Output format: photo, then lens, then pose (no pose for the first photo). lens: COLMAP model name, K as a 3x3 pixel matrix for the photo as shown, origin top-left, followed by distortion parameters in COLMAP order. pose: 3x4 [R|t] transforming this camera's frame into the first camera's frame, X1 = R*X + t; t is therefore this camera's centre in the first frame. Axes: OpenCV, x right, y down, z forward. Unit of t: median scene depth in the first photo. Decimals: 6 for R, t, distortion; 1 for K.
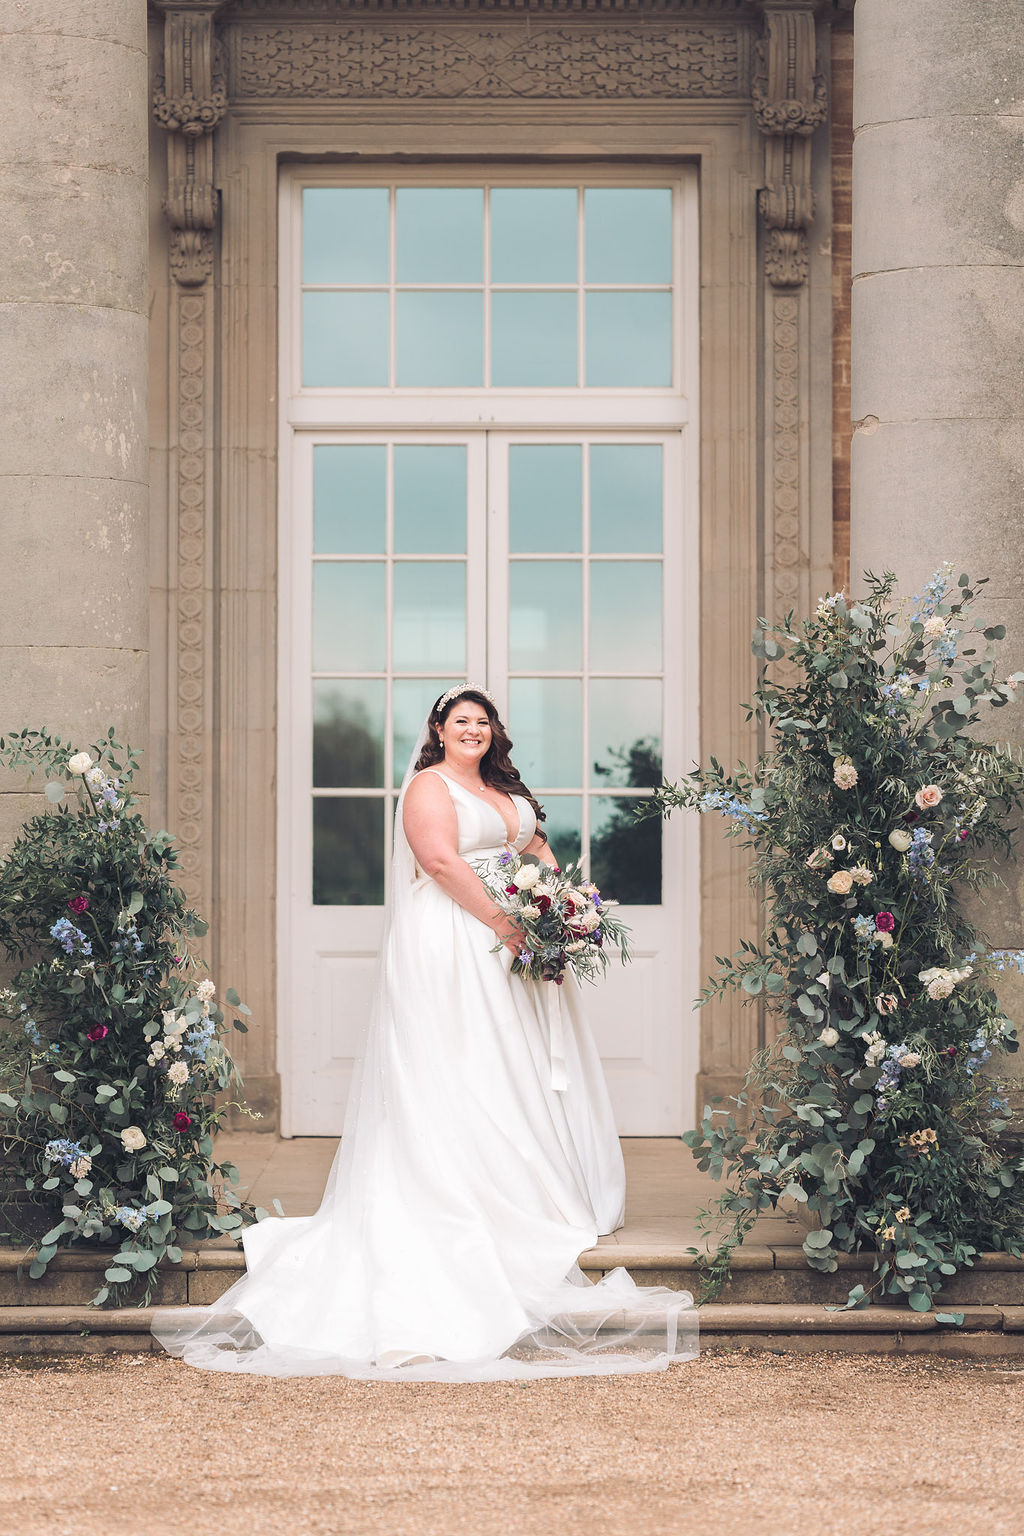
lens RADIAL K [[3874.1, 0, 381.3], [0, 3874.1, 773.0], [0, 0, 1]] dist [0.013754, -0.567765]
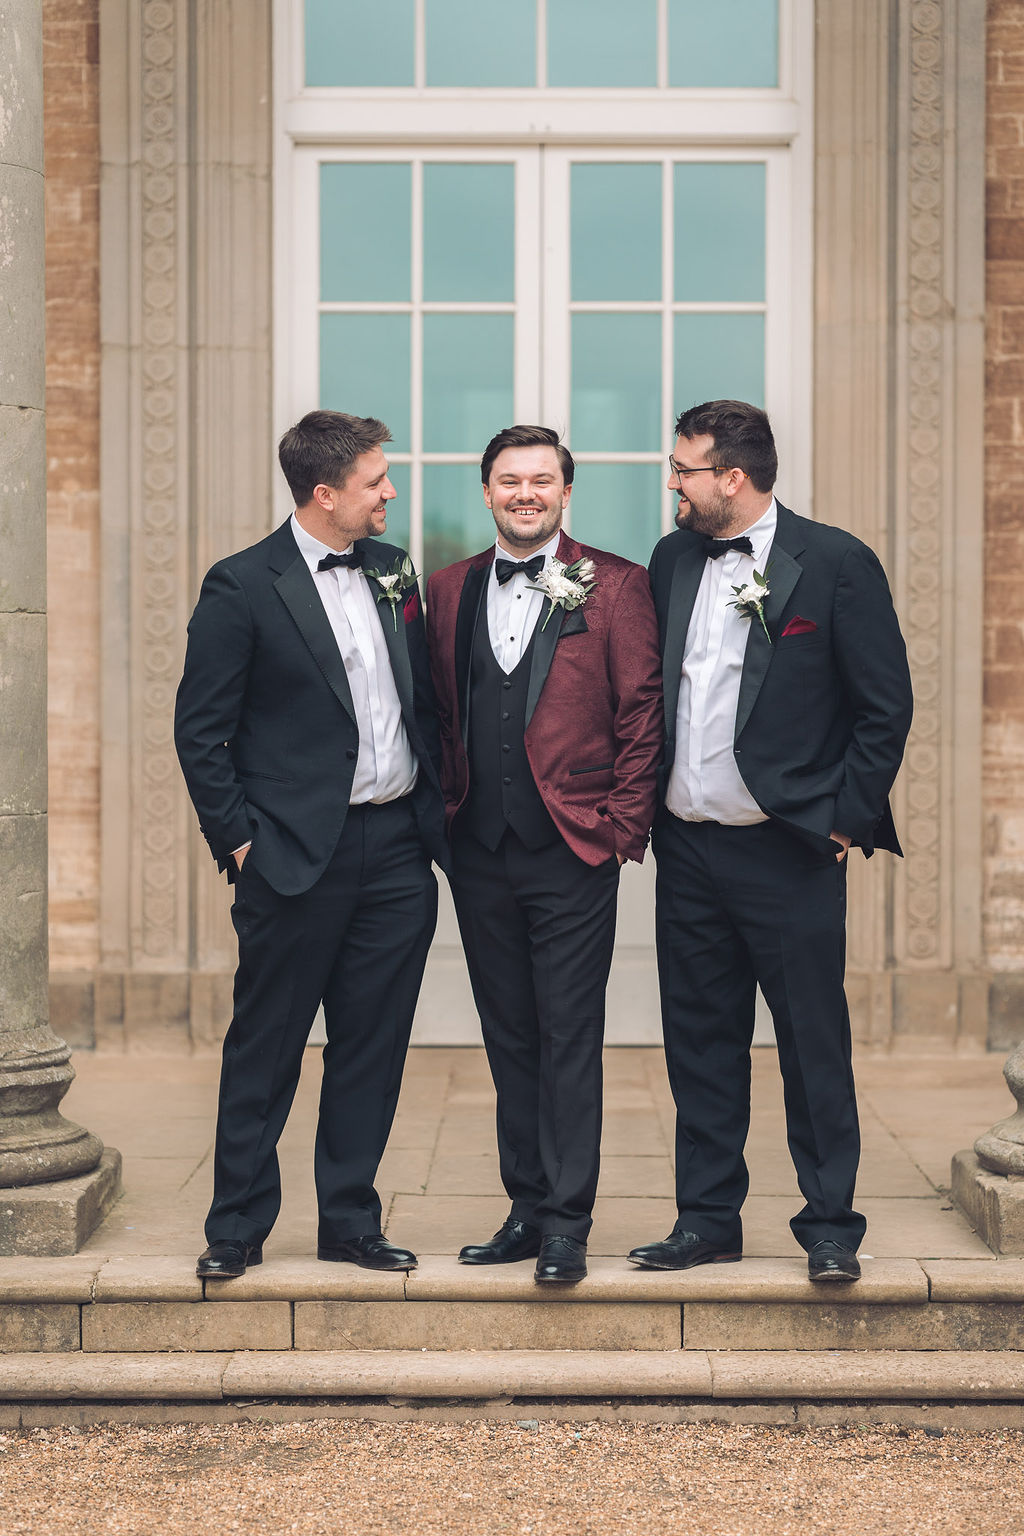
lens RADIAL K [[3773.7, 0, 513.3], [0, 3773.7, 789.9], [0, 0, 1]] dist [-0.013499, 0.453656]
pose [[0.999962, 0.000338, 0.008757, 0.020139], [-0.000812, 0.998533, 0.054142, 0.000452], [-0.008725, -0.054147, 0.998495, 0.314228]]
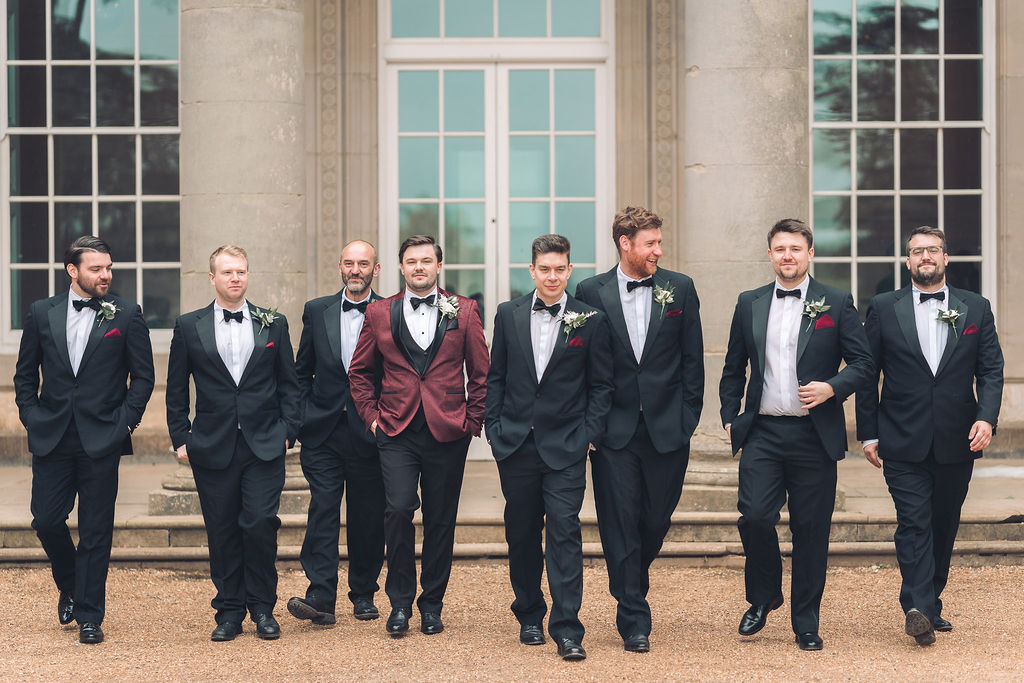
lens RADIAL K [[2515.8, 0, 512.0], [0, 2515.8, 341.5], [0, 0, 1]] dist [-0.013499, 0.453656]
pose [[0.999751, -0.006653, 0.021298, 0.012491], [0.005779, 0.999150, 0.040813, -0.010284], [-0.021552, -0.040679, 0.998940, -0.207639]]
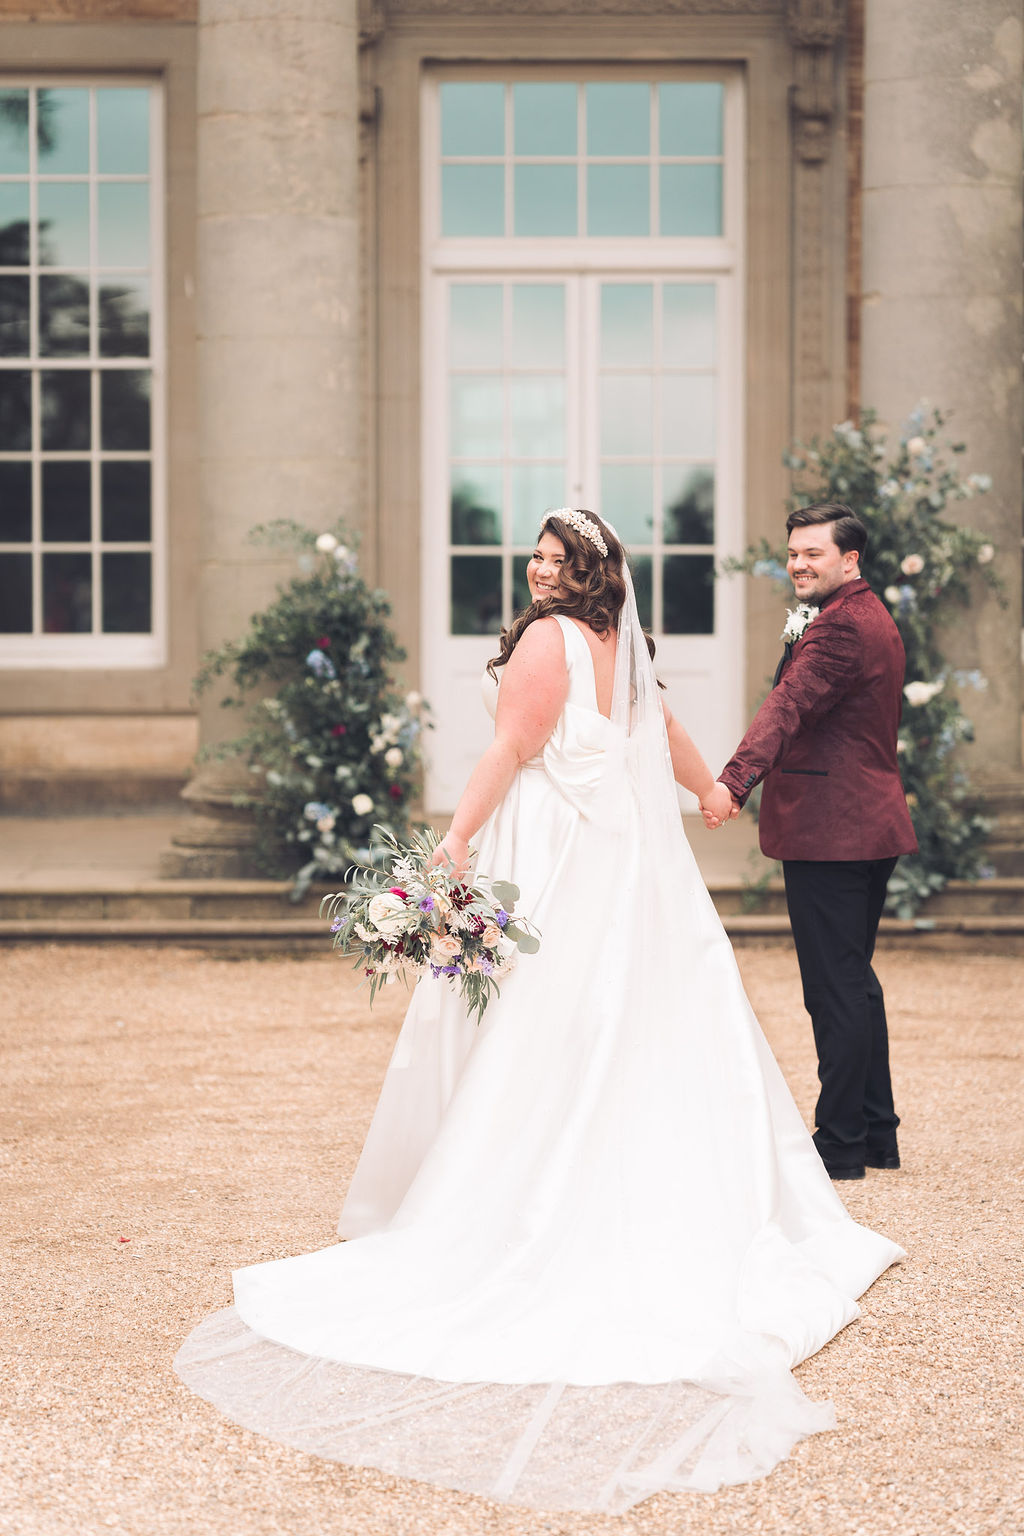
lens RADIAL K [[3874.2, 0, 512.0], [0, 3874.2, 768.0], [0, 0, 1]] dist [0.071498, 0.354373]
pose [[0.999522, -0.004445, 0.030599, -0.049622], [0.002213, 0.997360, 0.072579, -0.022527], [-0.030841, -0.072476, 0.996893, -0.417967]]
